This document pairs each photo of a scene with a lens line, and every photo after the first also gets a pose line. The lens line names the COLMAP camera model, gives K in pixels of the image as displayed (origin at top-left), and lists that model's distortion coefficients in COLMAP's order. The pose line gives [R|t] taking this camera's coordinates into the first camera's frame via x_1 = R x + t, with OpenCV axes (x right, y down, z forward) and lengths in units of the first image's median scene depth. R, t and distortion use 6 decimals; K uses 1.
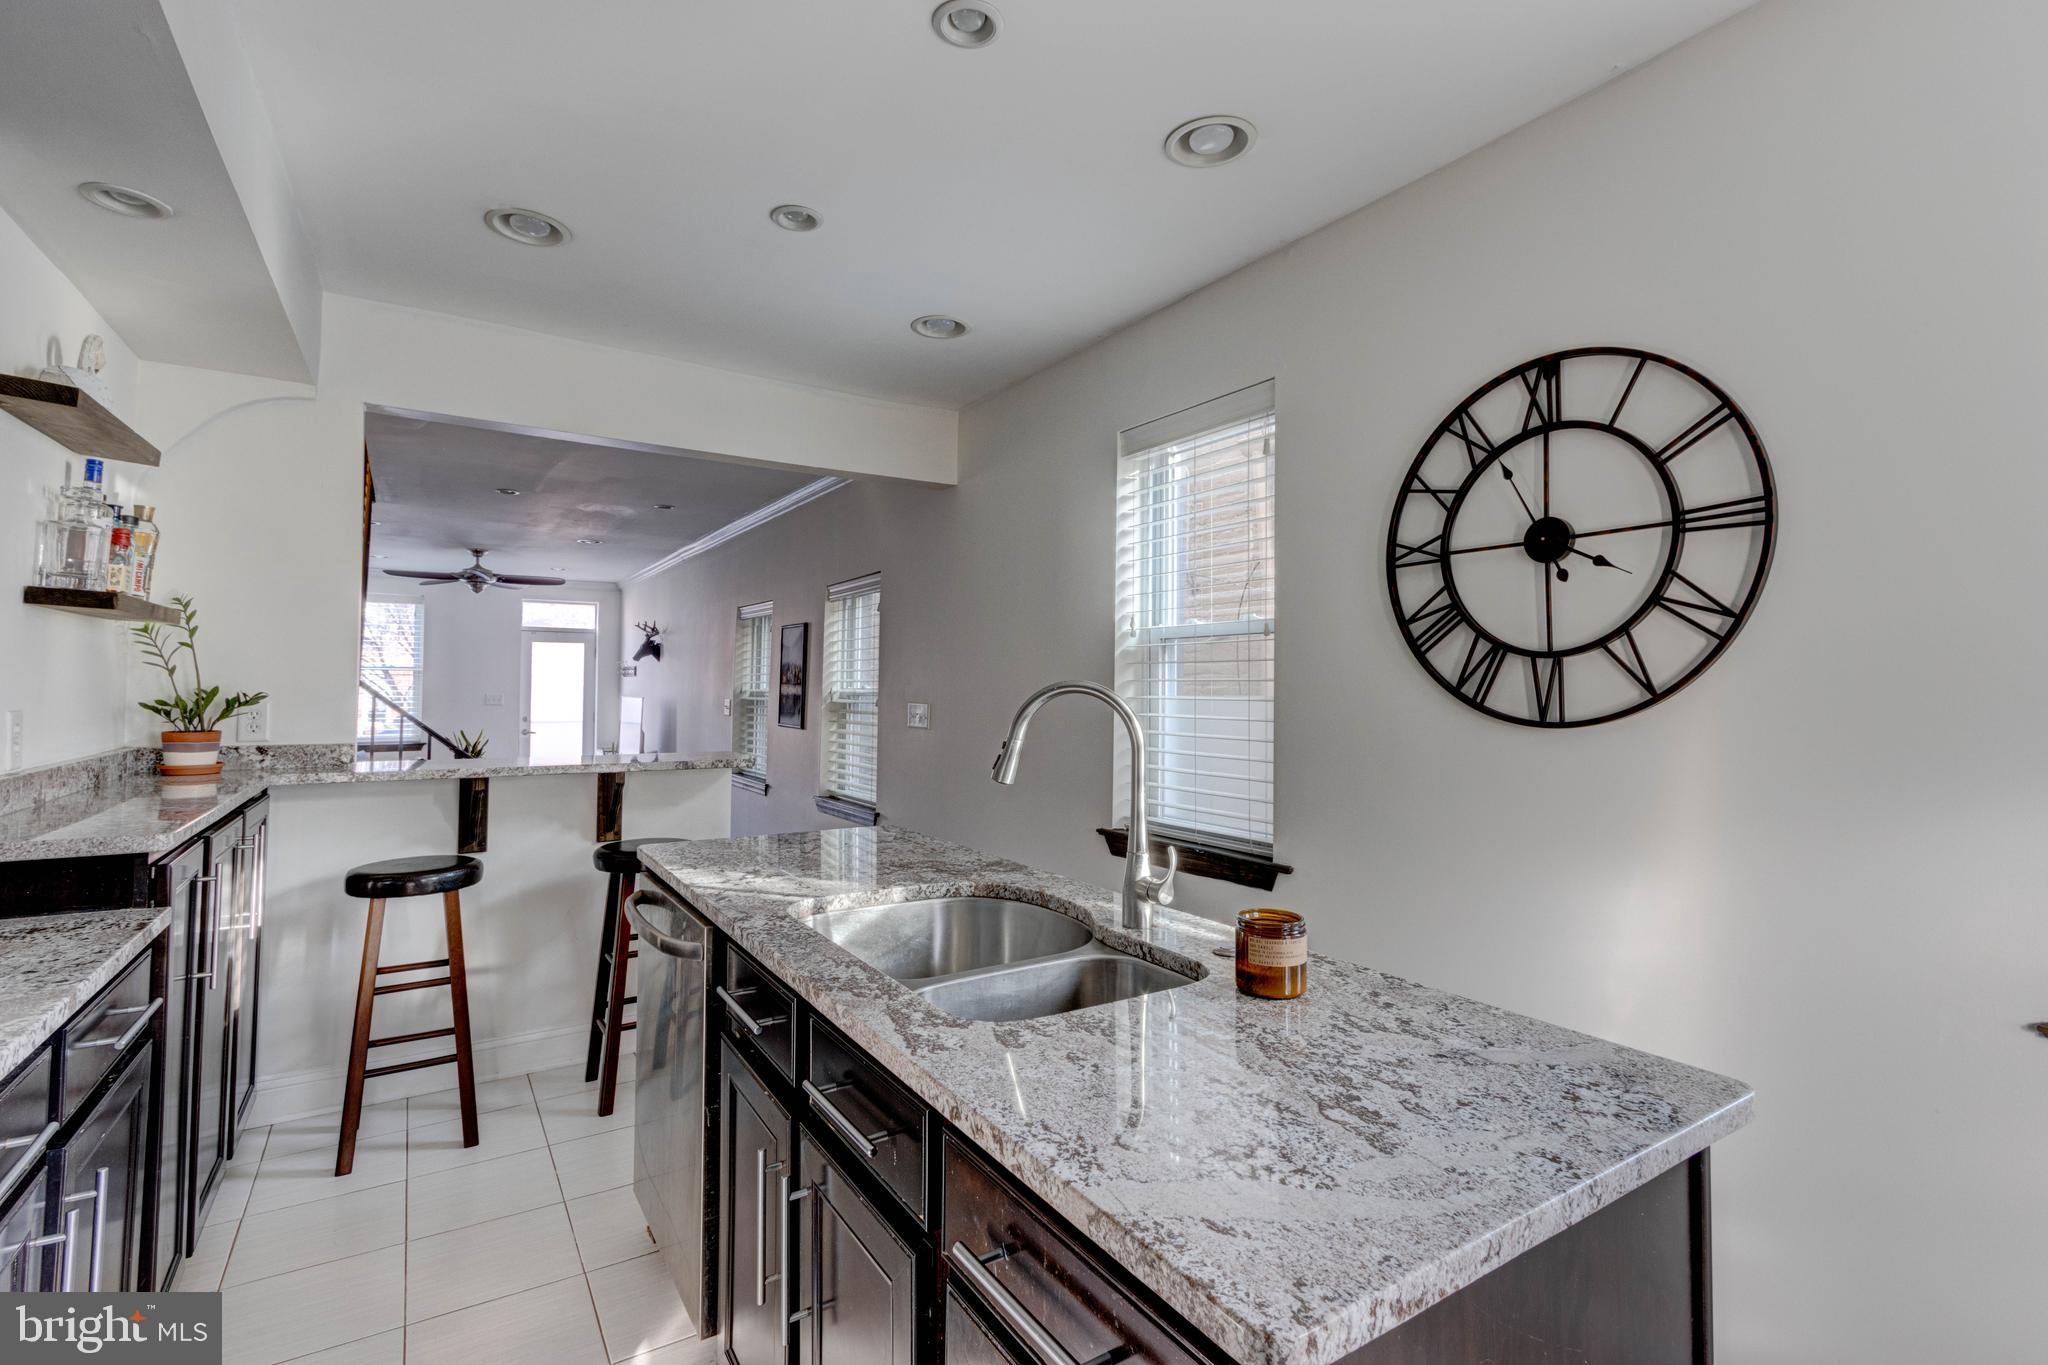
lens RADIAL K [[937.1, 0, 1023.4], [0, 937.1, 658.0], [0, 0, 1]] dist [0.004134, -0.000877]
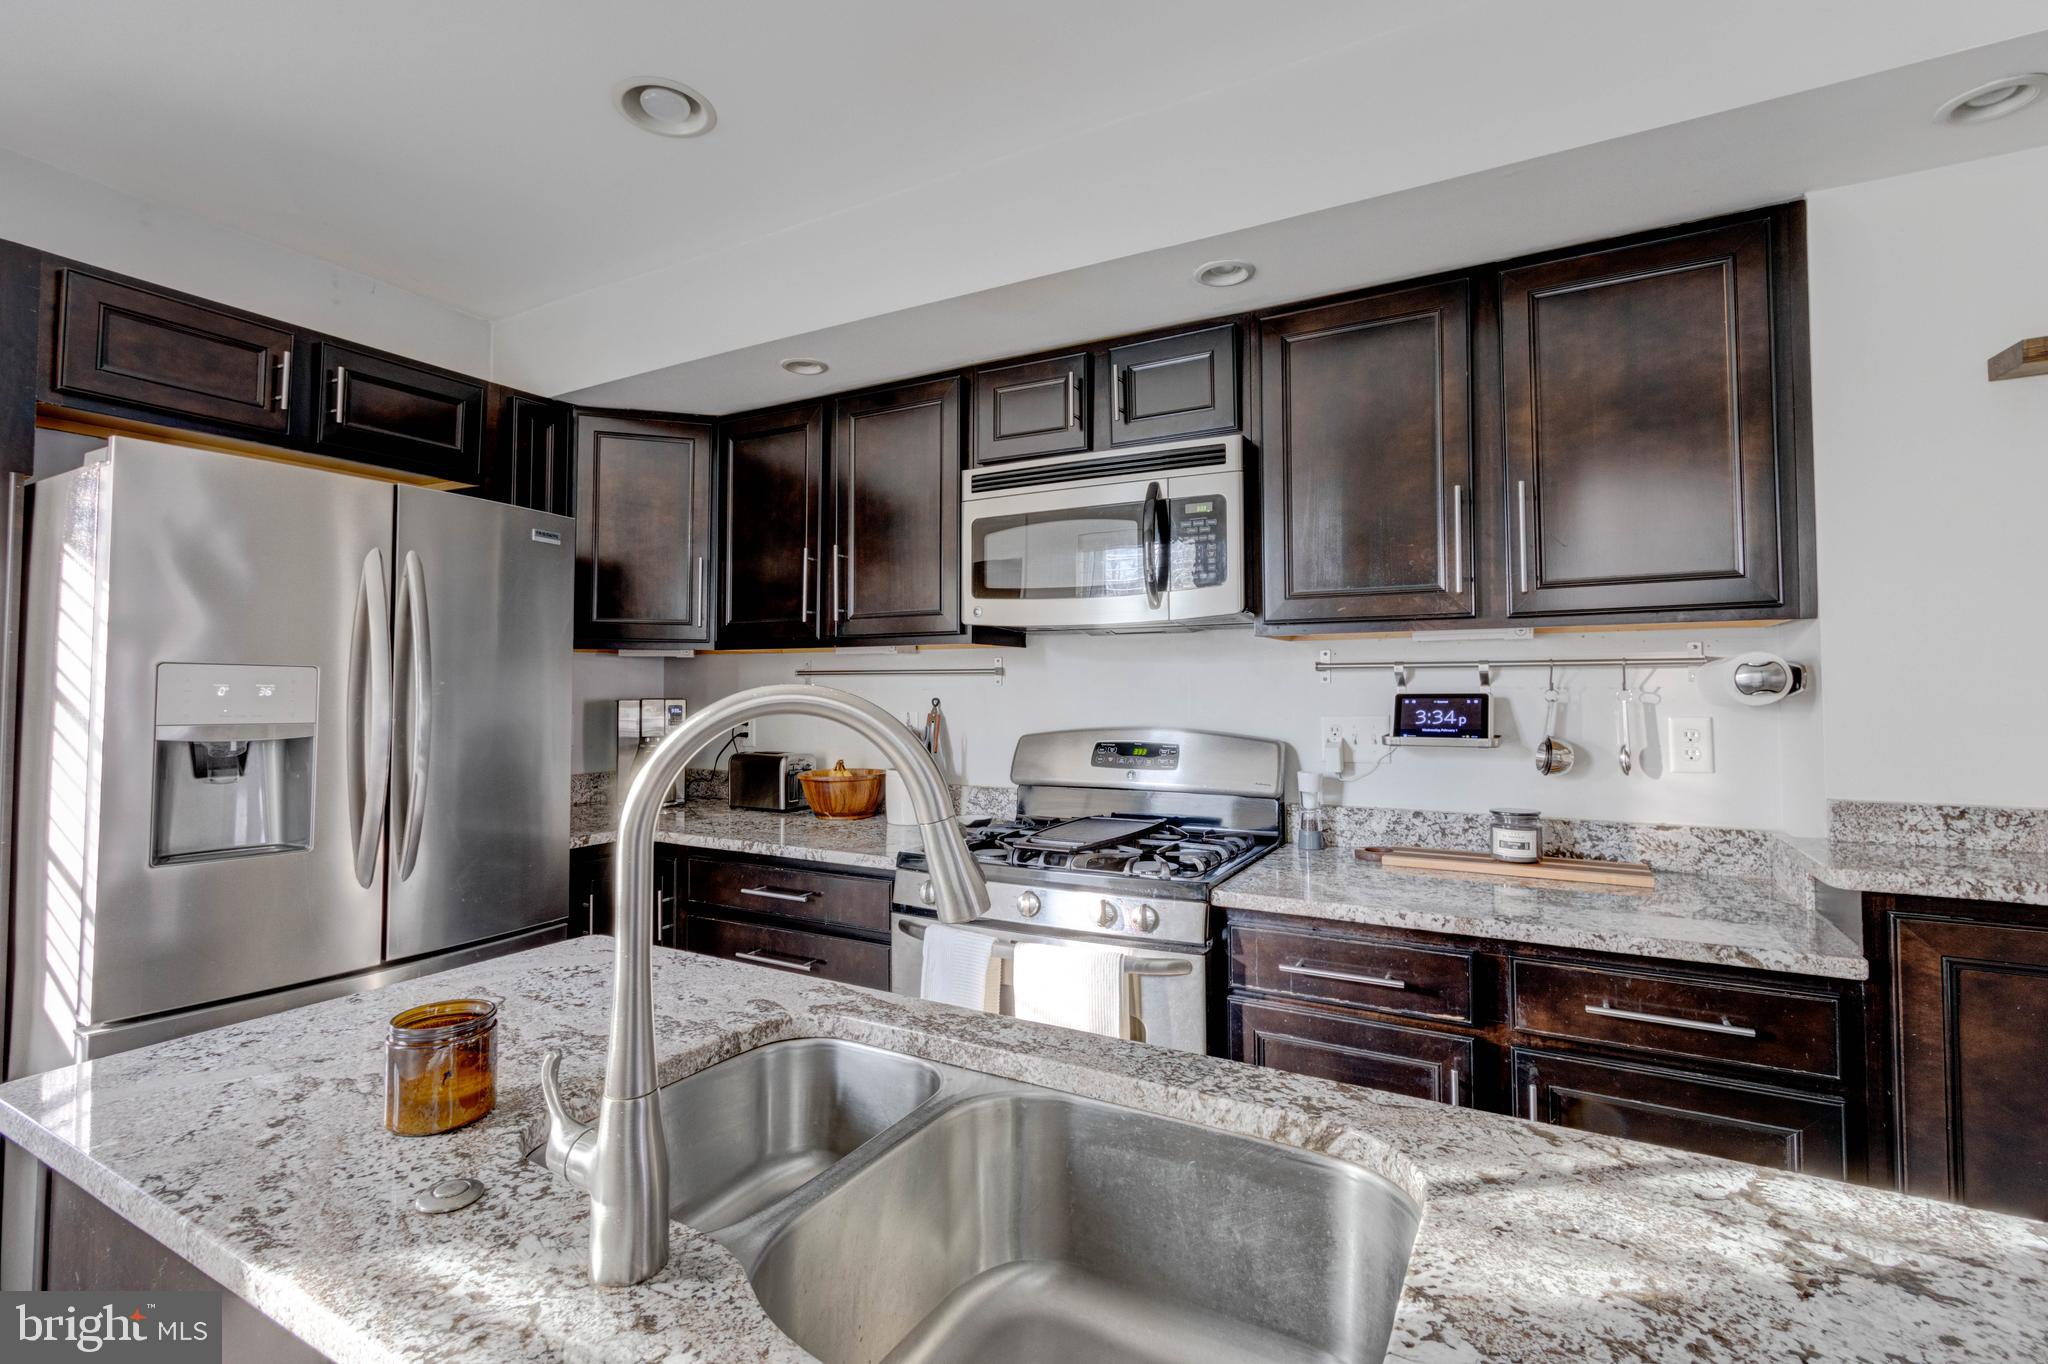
lens RADIAL K [[937.1, 0, 1023.4], [0, 937.1, 657.5], [0, 0, 1]] dist [0.004134, -0.000877]
pose [[-0.883142, -0.022476, -0.468567, 0.098141], [0.009033, 0.997851, -0.064891, 0.024266], [0.469019, -0.061541, -0.881041, 0.851930]]
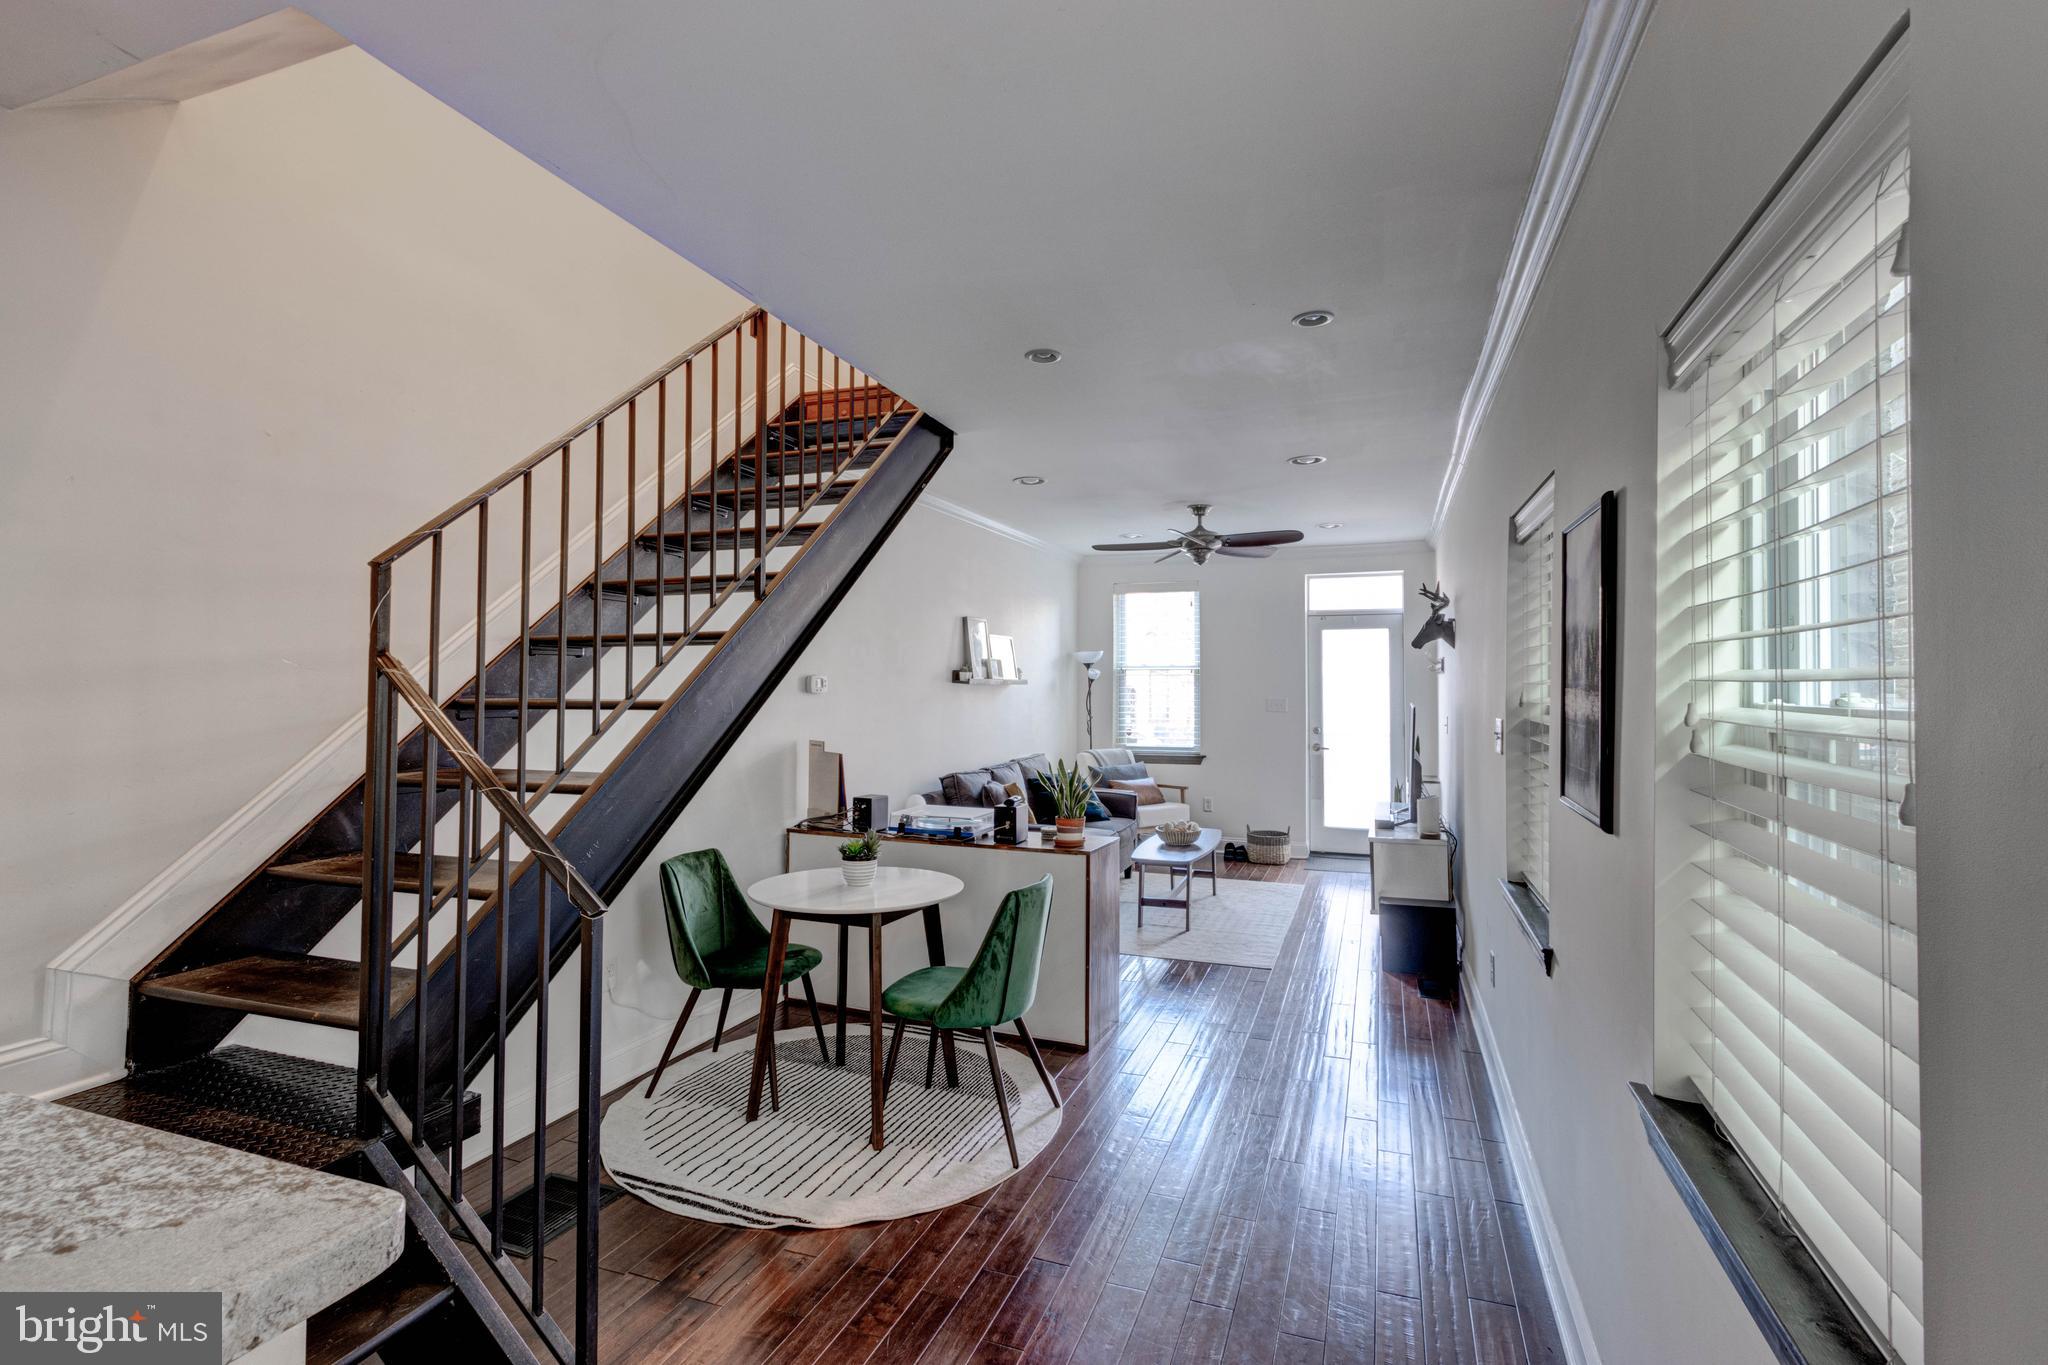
lens RADIAL K [[924.6, 0, 1036.4], [0, 924.6, 657.9], [0, 0, 1]] dist [-0.005924, -0.000384]
pose [[0.594968, -0.028458, -0.803245, -0.213443], [0.029759, 0.999468, -0.013367, 0.033826], [0.803198, -0.015951, 0.595499, 1.378075]]
